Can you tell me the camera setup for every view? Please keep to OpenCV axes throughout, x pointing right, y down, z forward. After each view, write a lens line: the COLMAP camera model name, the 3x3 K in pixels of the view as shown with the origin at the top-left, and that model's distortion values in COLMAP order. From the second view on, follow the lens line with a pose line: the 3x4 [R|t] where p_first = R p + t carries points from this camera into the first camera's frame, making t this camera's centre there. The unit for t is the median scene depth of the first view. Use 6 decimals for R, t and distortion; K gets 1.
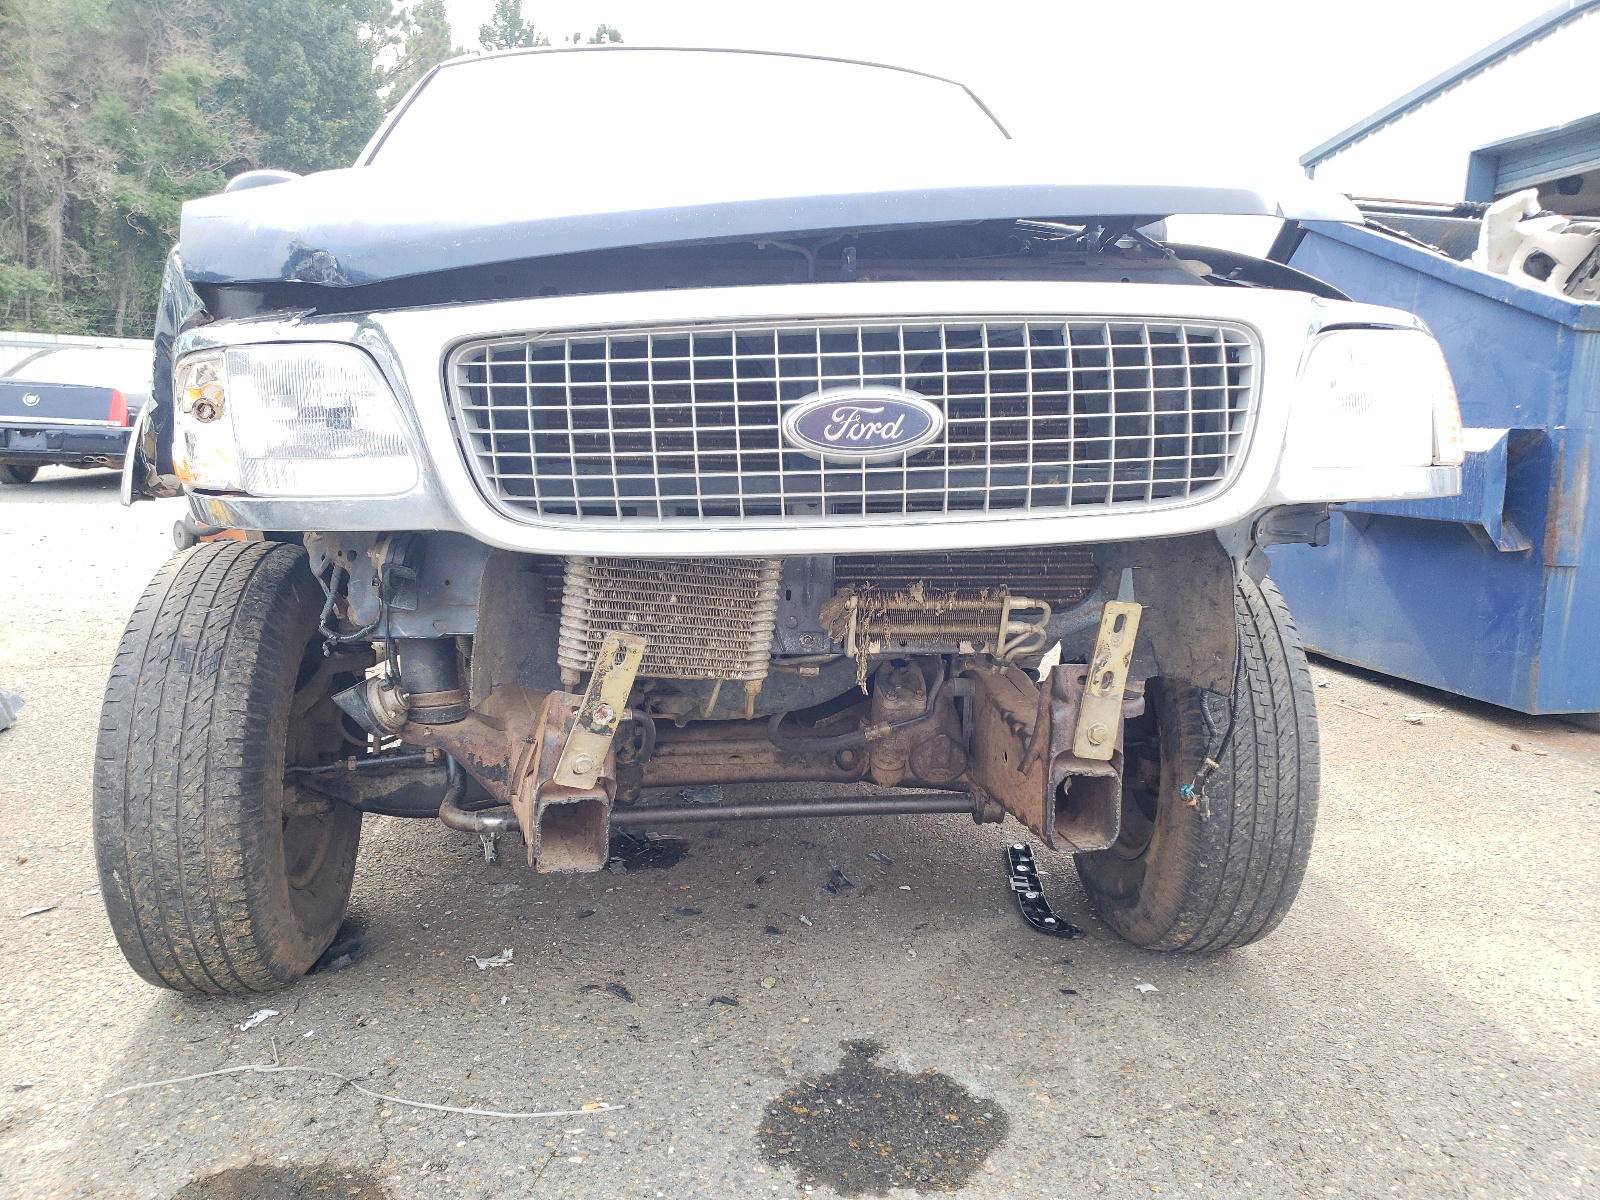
lens RADIAL K [[1234.8, 0, 822.1], [0, 1234.8, 605.1], [0, 0, 1]] dist [0.009972, 0.000119]
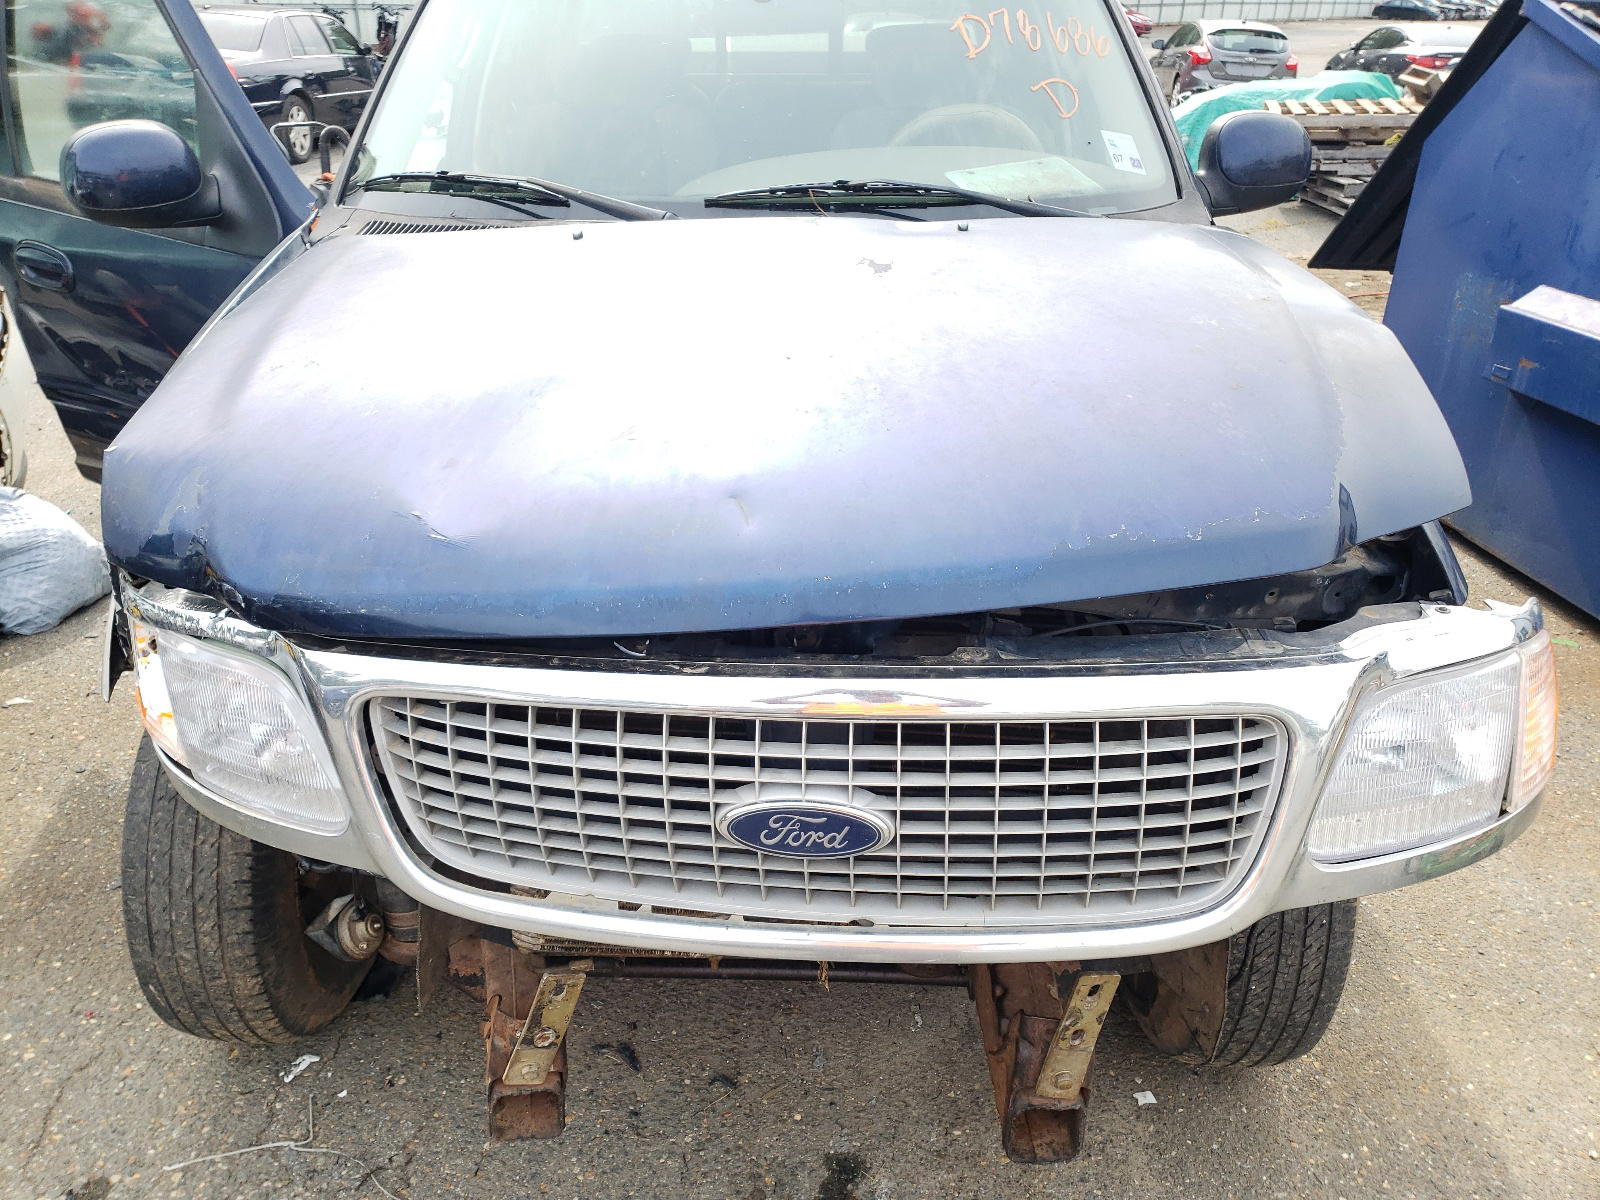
lens RADIAL K [[1235.0, 0, 787.3], [0, 1235.0, 599.0], [0, 0, 1]] dist [-0.000765, 0.012943]
pose [[0.990199, 0.059237, -0.126477, 0.092405], [-0.021497, 0.959447, 0.281069, -0.413593], [0.137997, -0.275595, 0.951317, 0.143387]]
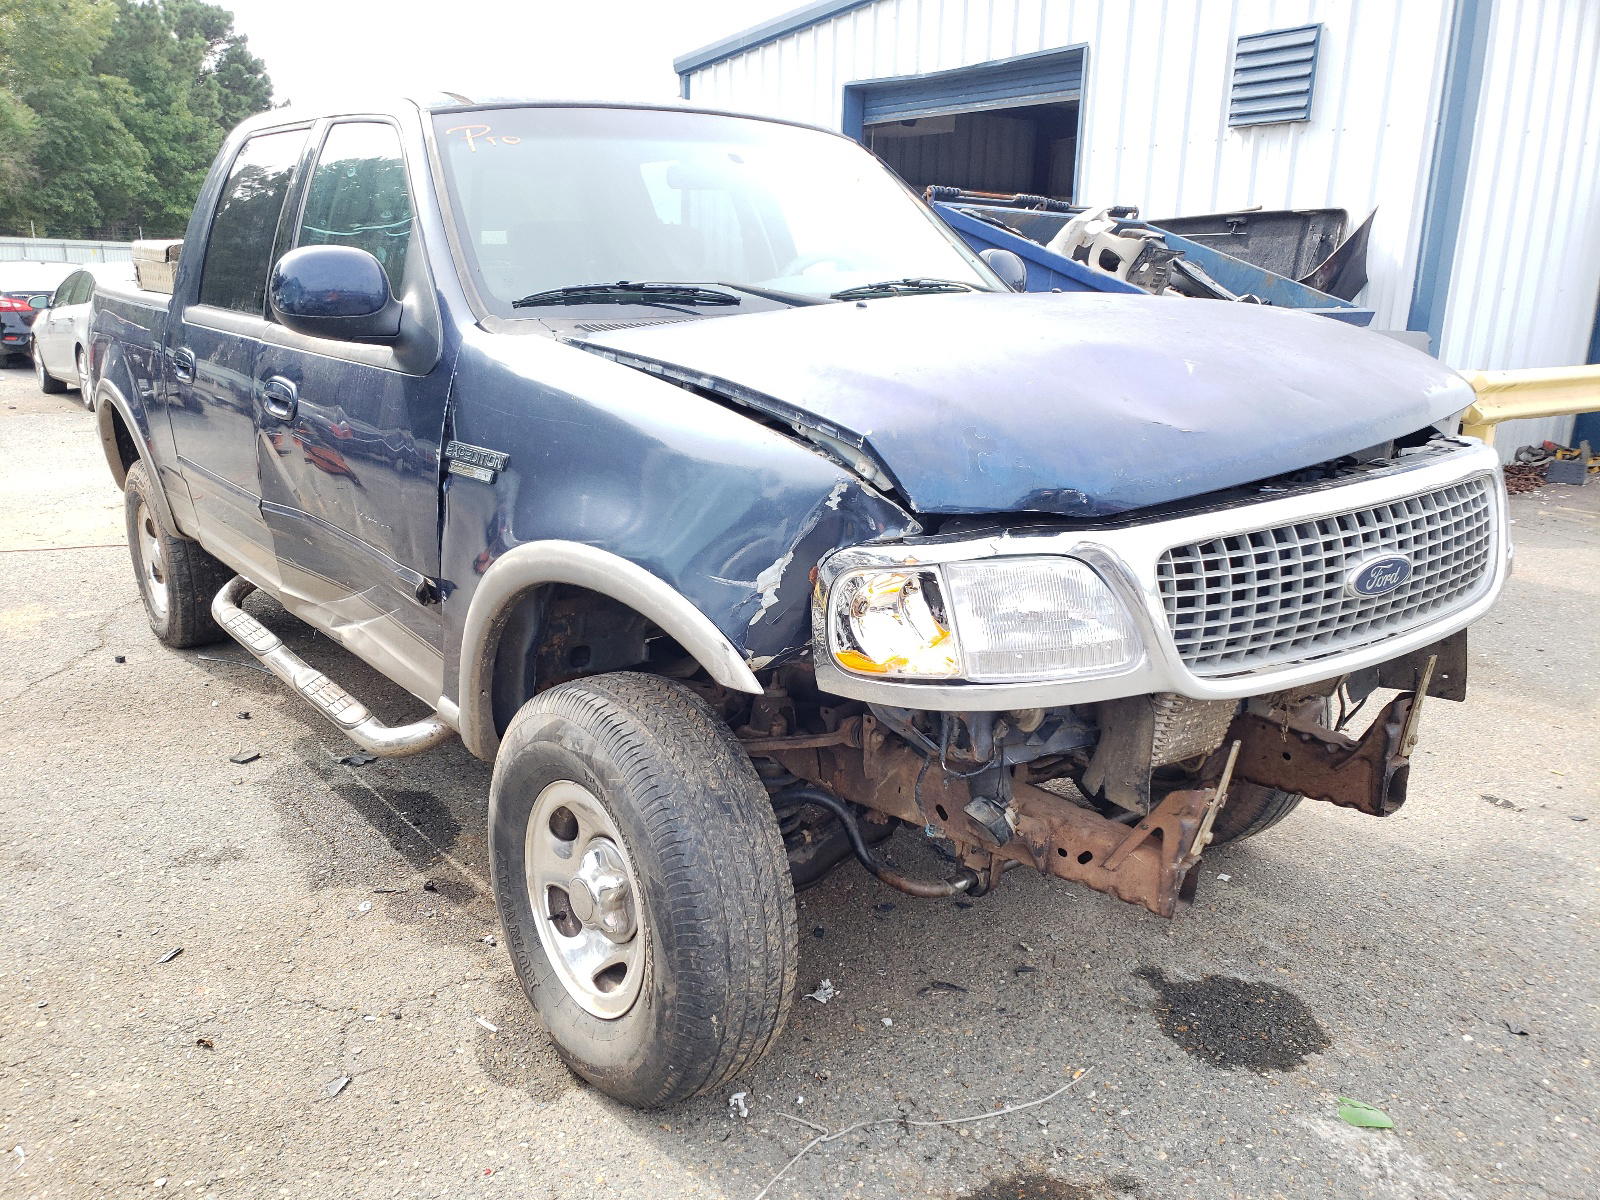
lens RADIAL K [[1234.8, 0, 784.9], [0, 1234.8, 601.4], [0, 0, 1]] dist [0.009972, 0.000119]
pose [[0.859418, -0.138893, 0.492047, -0.984351], [0.086673, 0.988042, 0.127516, -0.274842], [-0.503874, -0.066942, 0.861179, 0.050988]]
